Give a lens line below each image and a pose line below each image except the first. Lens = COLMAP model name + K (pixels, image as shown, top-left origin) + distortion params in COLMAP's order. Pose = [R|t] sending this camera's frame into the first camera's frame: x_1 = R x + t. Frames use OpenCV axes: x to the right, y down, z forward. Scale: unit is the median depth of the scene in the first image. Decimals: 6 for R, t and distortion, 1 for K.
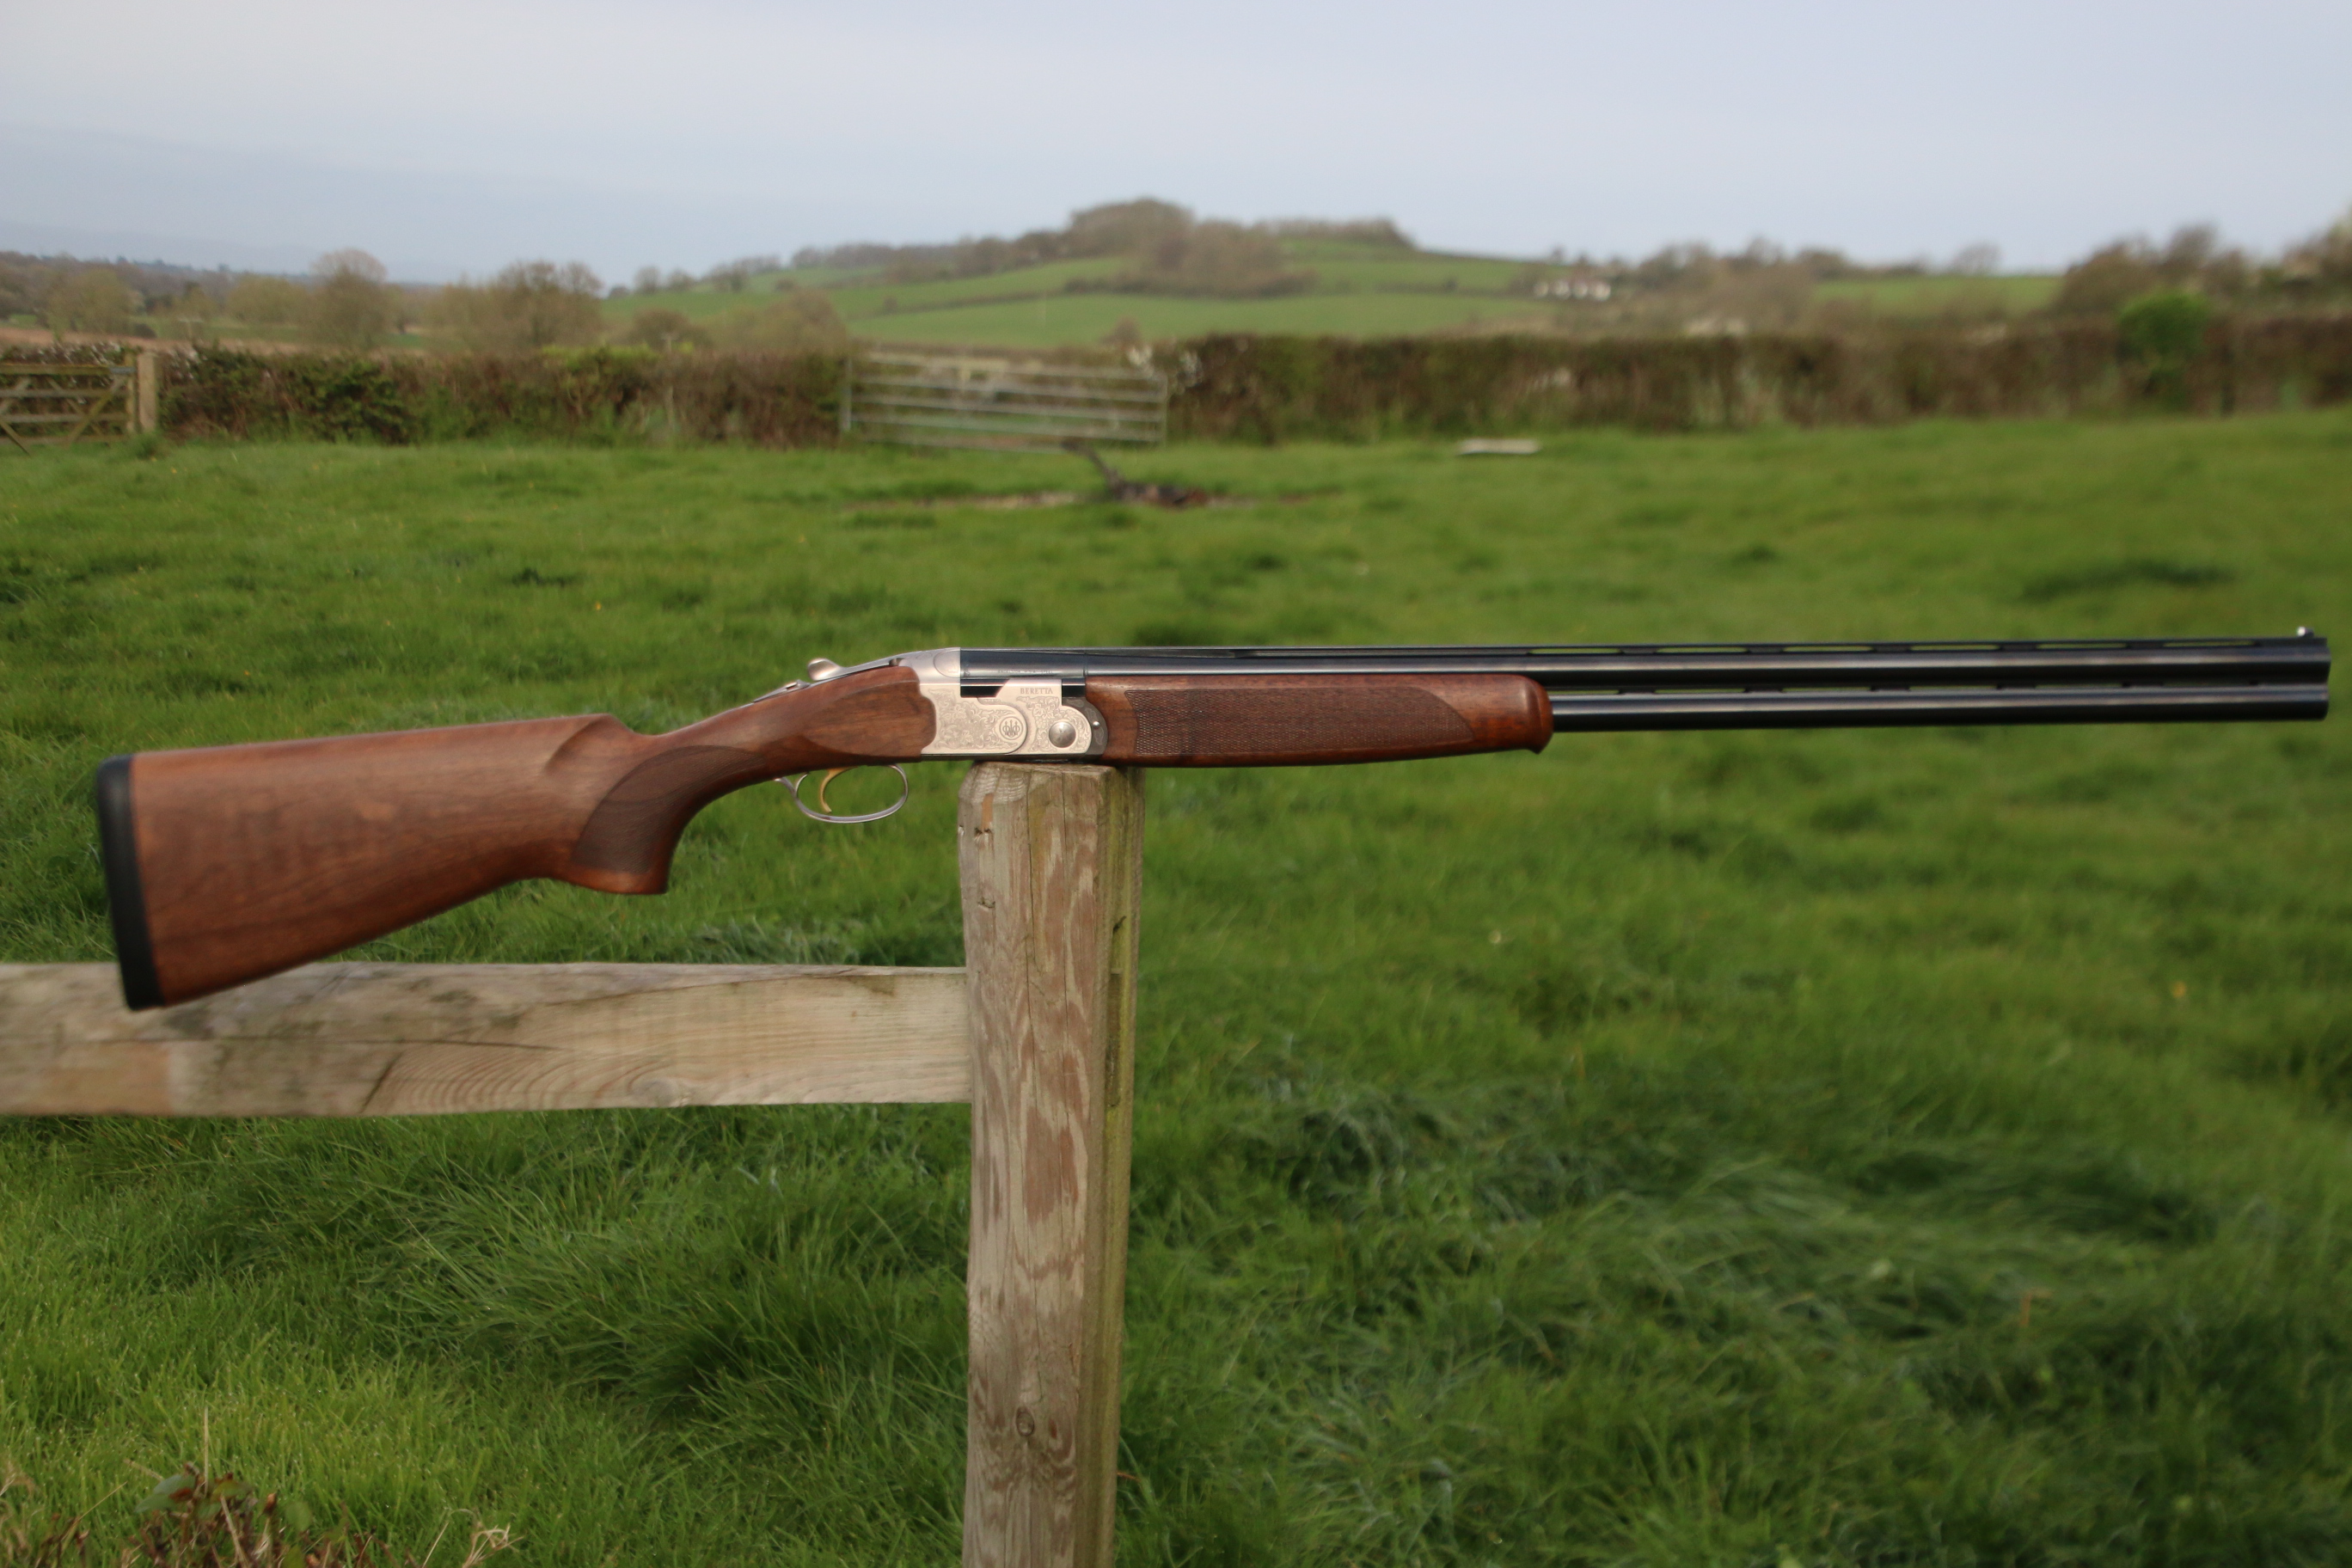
lens RADIAL K [[2980.2, 0, 1176.0], [0, 2980.2, 784.0], [0, 0, 1]] dist [-0.010845, -0.013078]
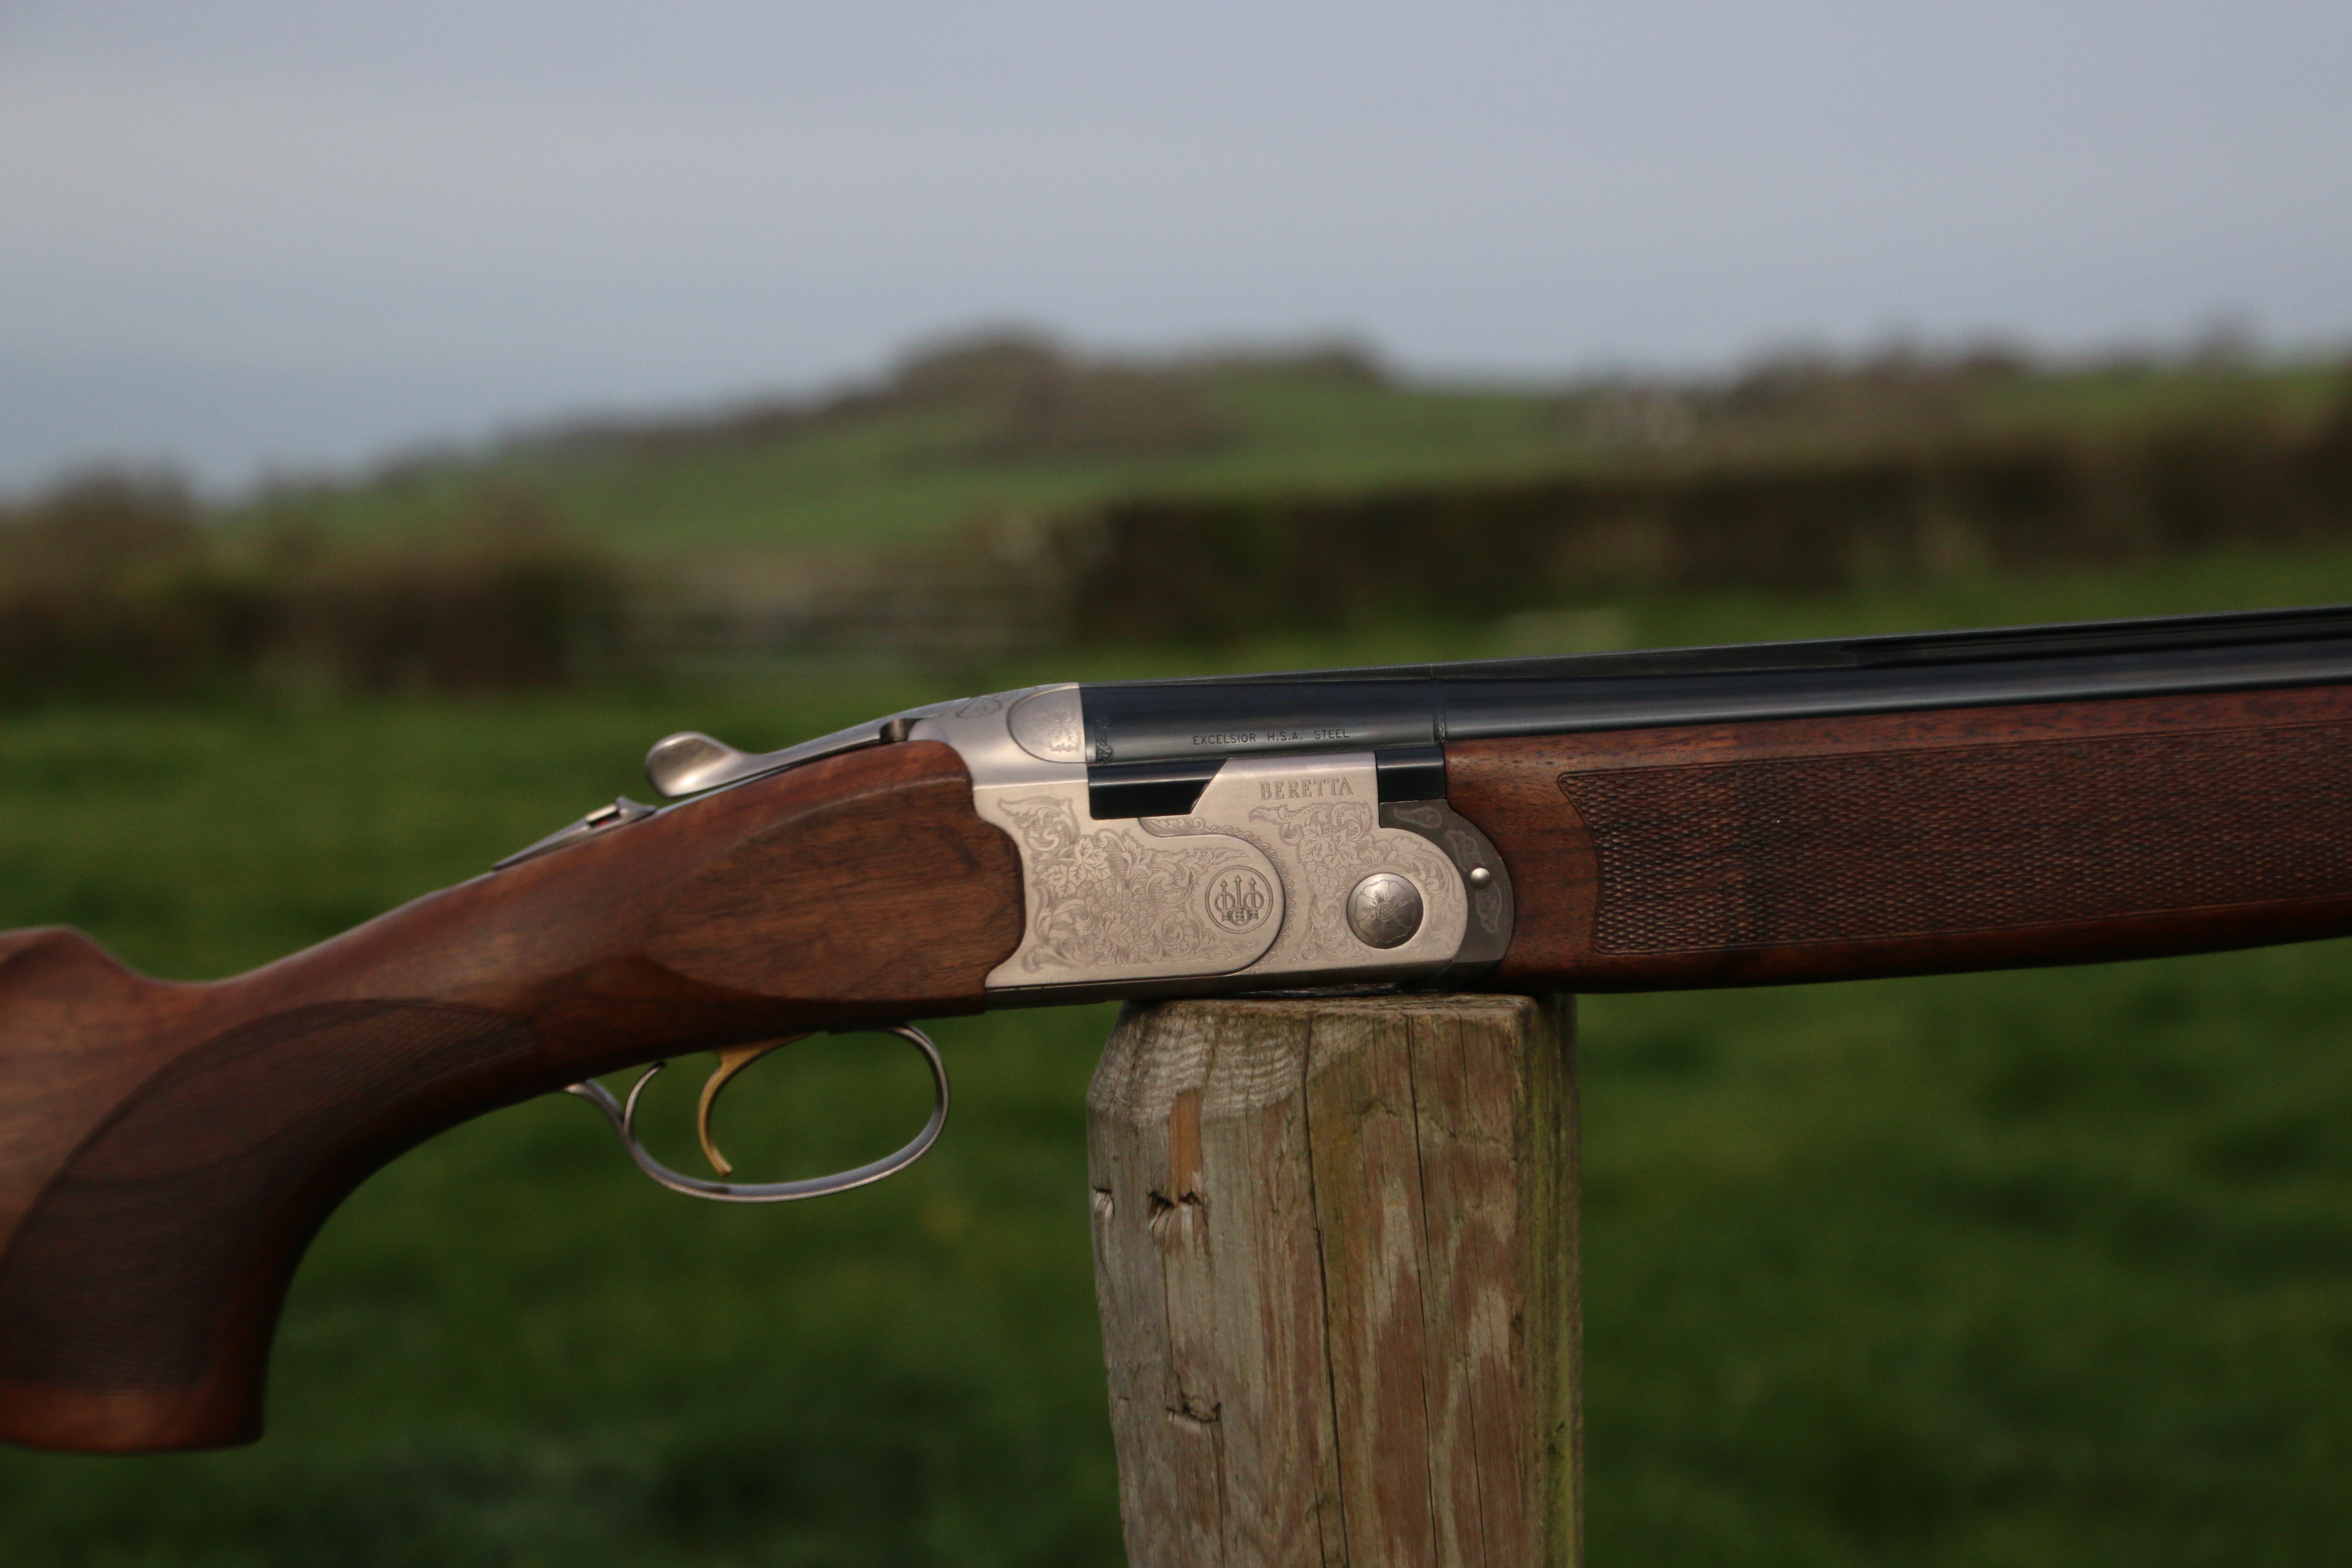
lens RADIAL K [[4326.3, 0, 1176.0], [0, 4326.3, 784.0], [0, 0, 1]] dist [0.211133, 0.086873]
pose [[0.998063, -0.056614, 0.025789, -0.075163], [0.058696, 0.994318, -0.088810, 0.012453], [-0.020614, 0.090151, 0.995715, 0.492667]]
